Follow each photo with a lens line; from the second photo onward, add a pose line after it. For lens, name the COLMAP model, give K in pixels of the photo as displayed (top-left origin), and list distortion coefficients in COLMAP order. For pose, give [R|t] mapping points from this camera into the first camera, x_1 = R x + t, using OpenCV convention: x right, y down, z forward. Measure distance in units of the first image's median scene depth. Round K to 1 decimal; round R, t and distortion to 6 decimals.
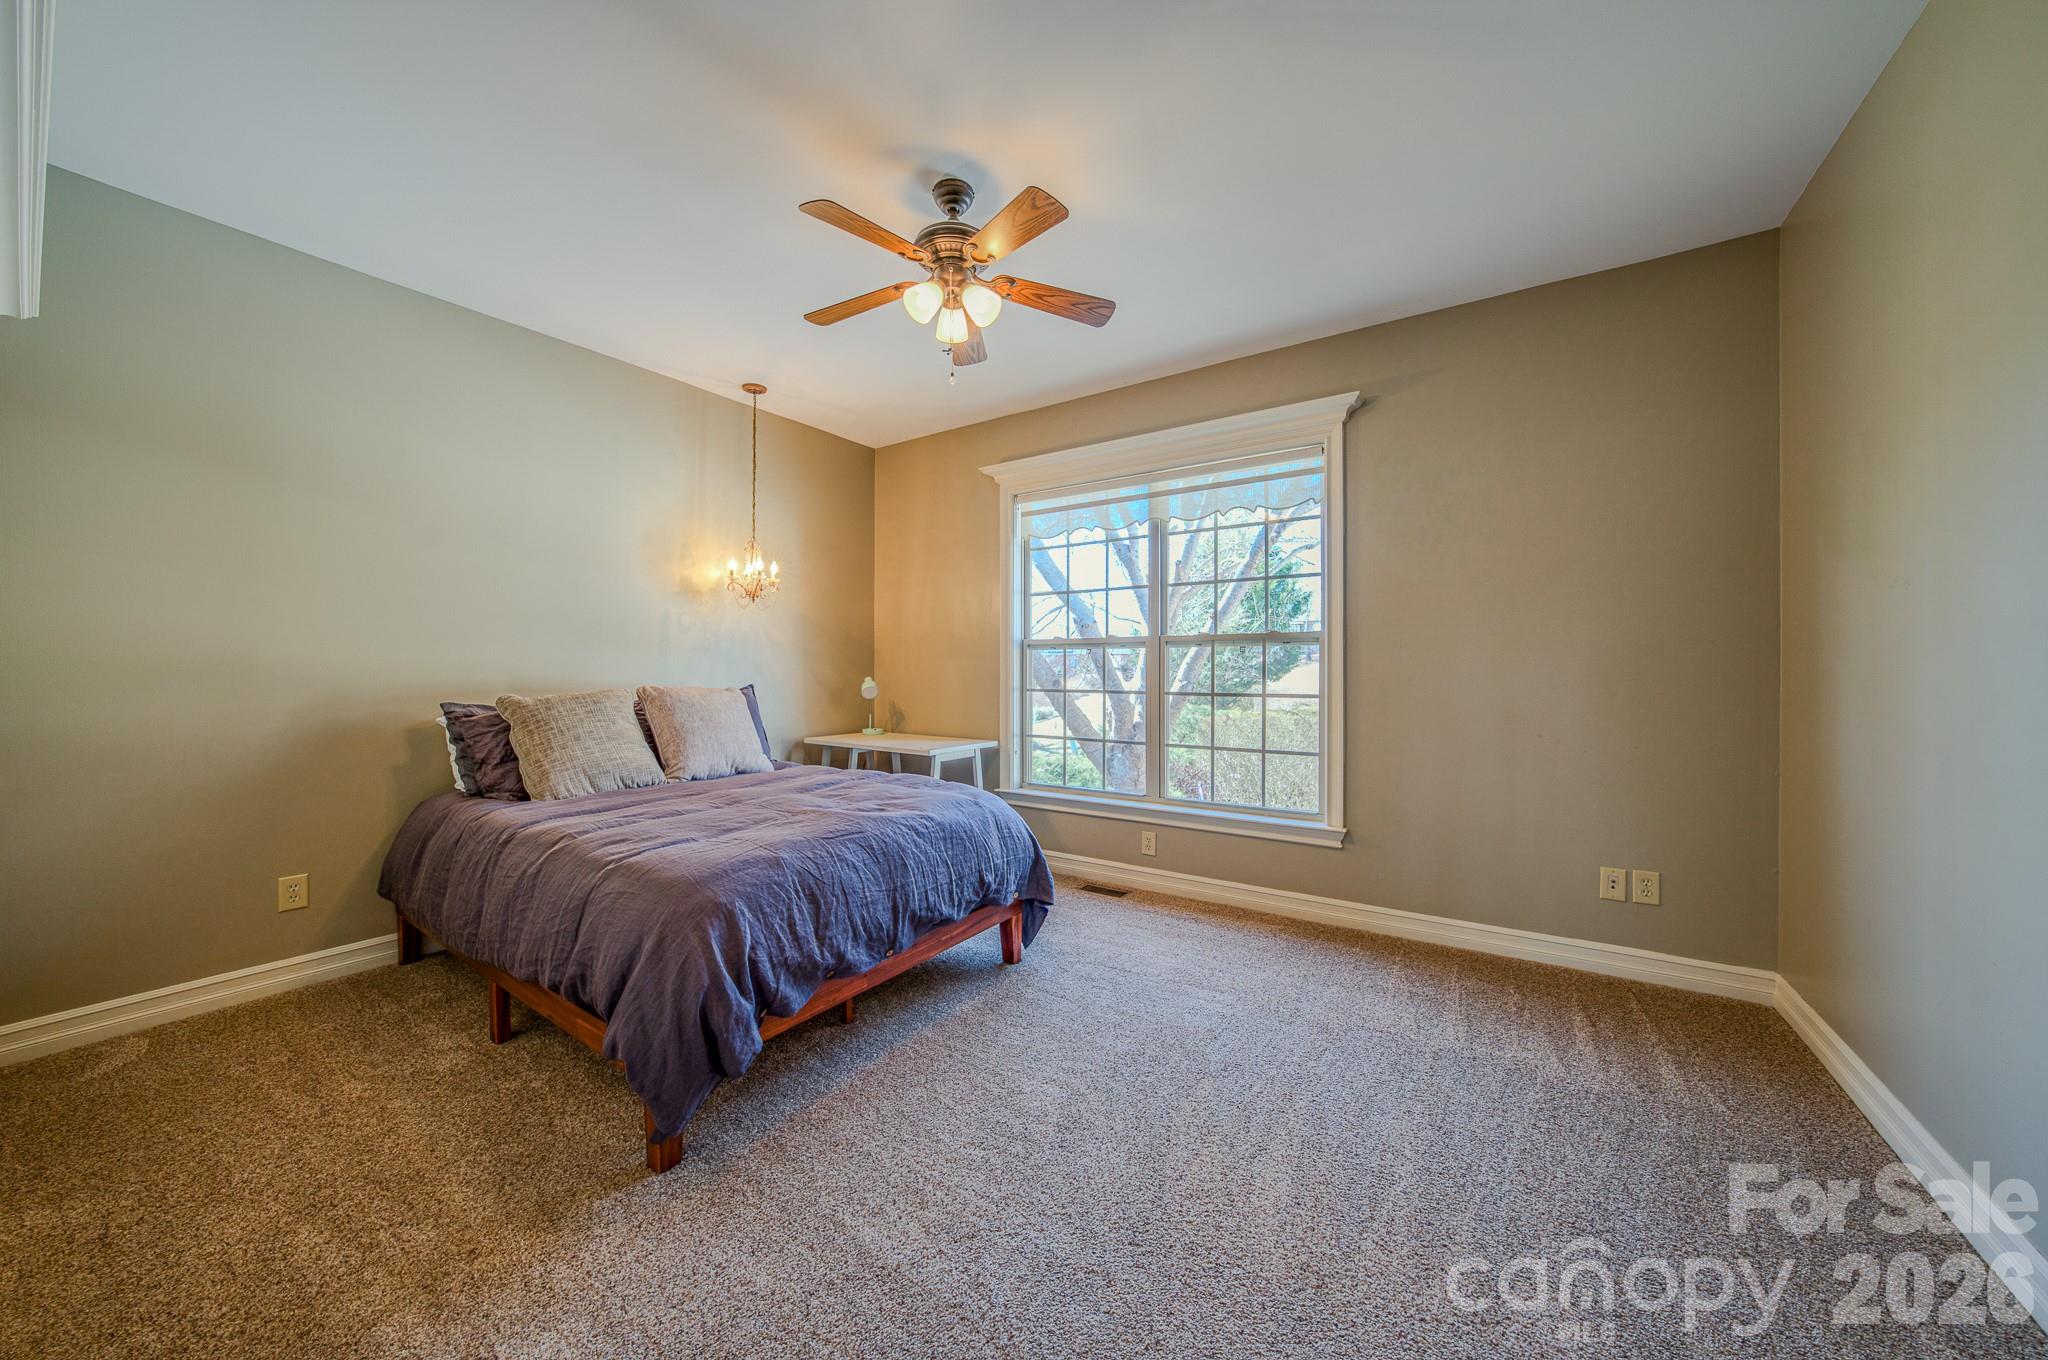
lens RADIAL K [[703.3, 0, 1016.1], [0, 703.3, 675.6], [0, 0, 1]] dist [-0.016629, -0.000132]
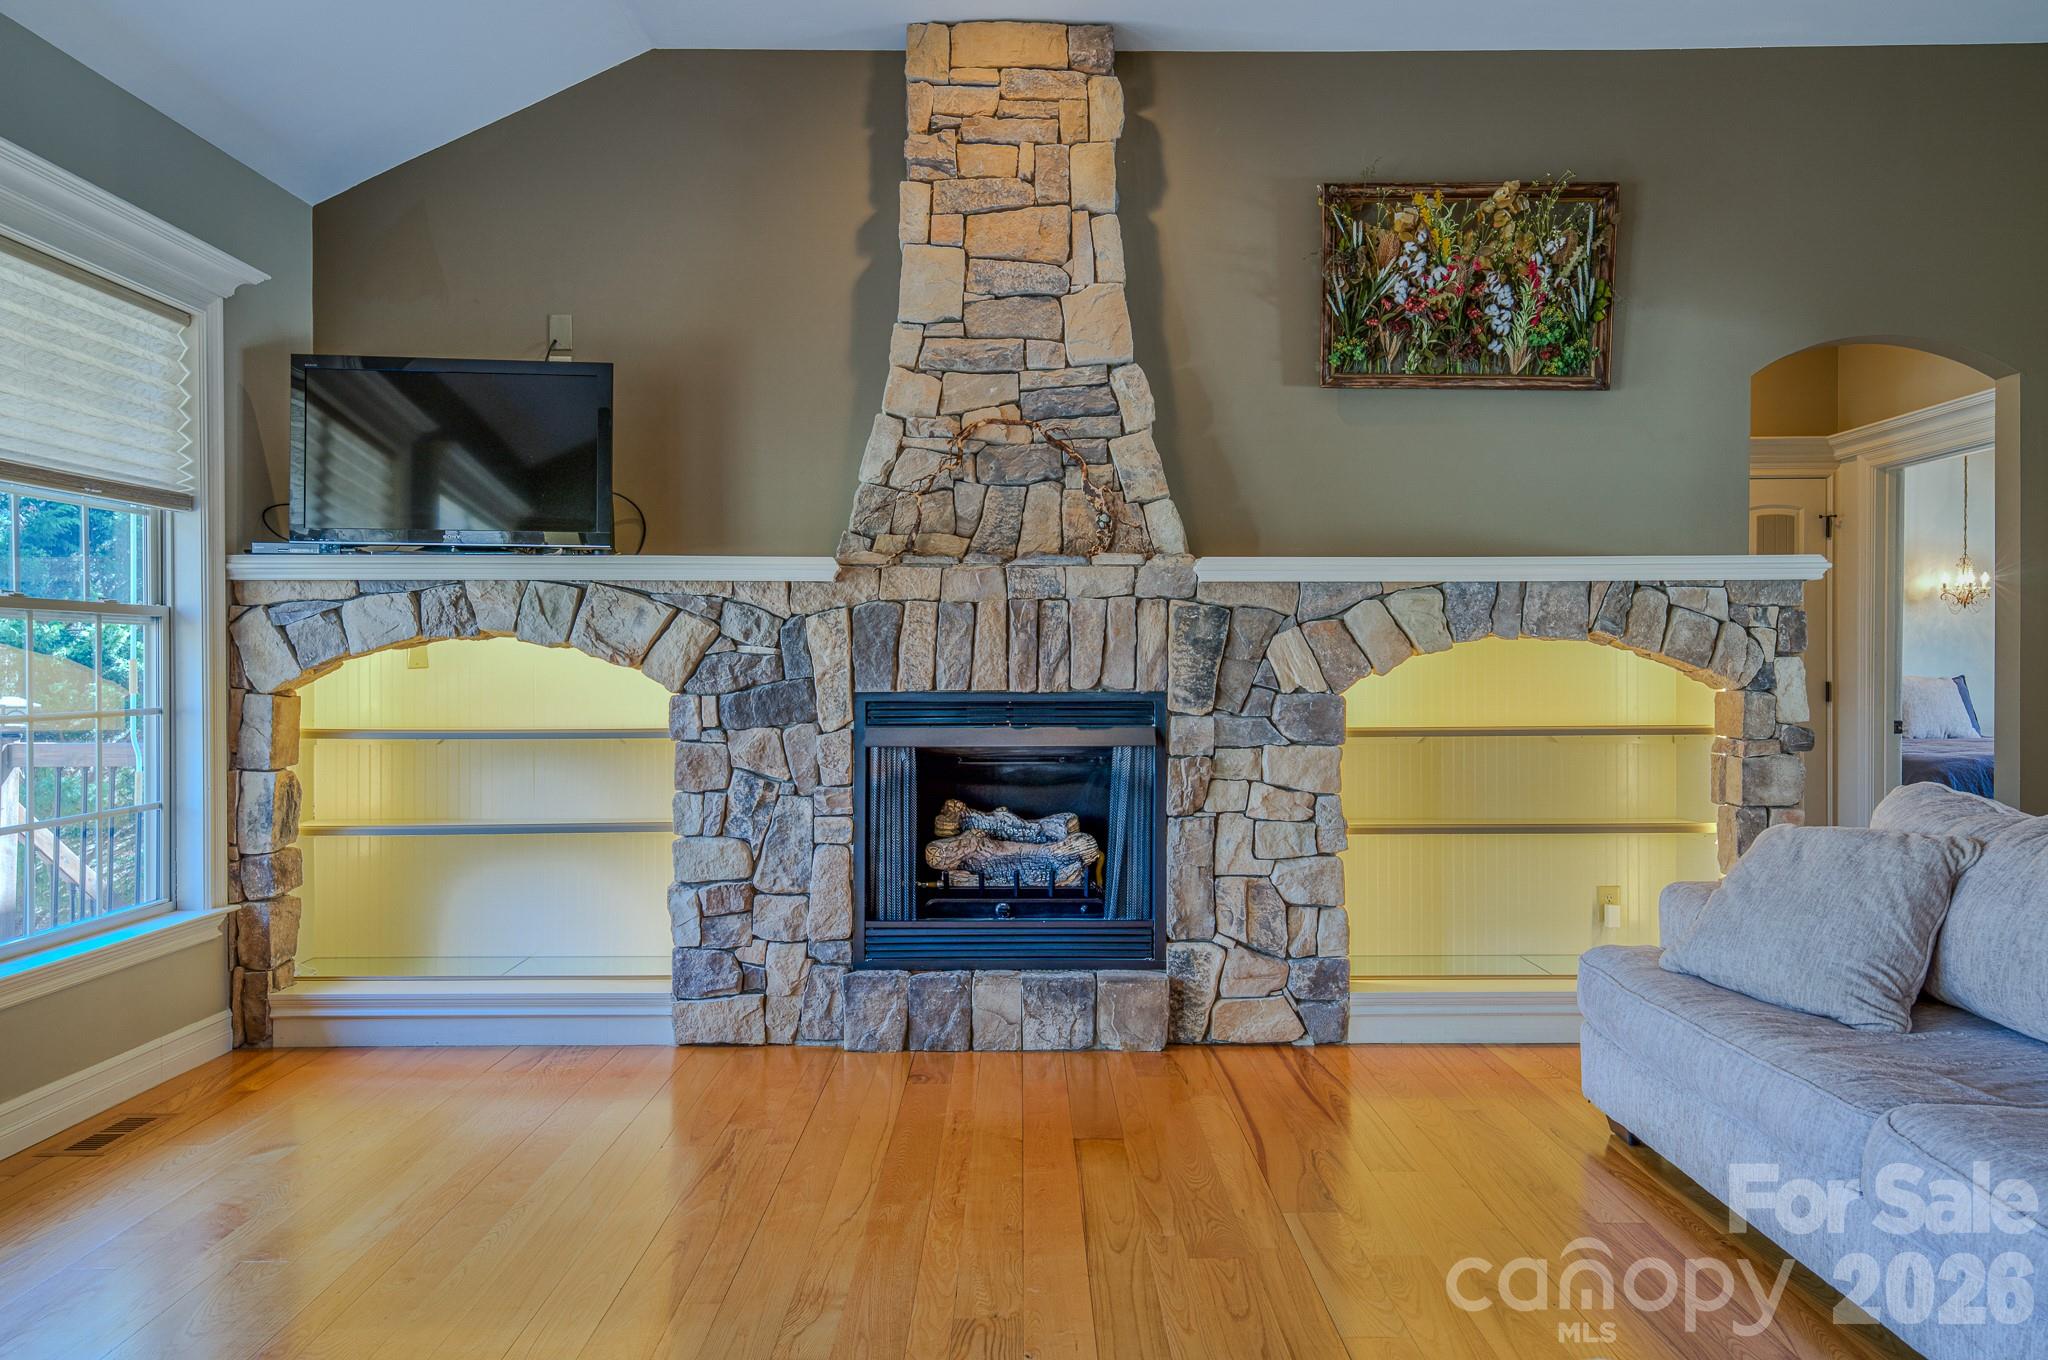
lens RADIAL K [[1355.9, 0, 1022.4], [0, 1355.9, 677.3], [0, 0, 1]] dist [0.003511, 0.002974]
pose [[0.562127, 0.006268, -0.827027, 0.678849], [-0.003714, 0.999980, 0.005054, 0.010900], [0.827043, 0.000231, 0.562139, -1.733062]]
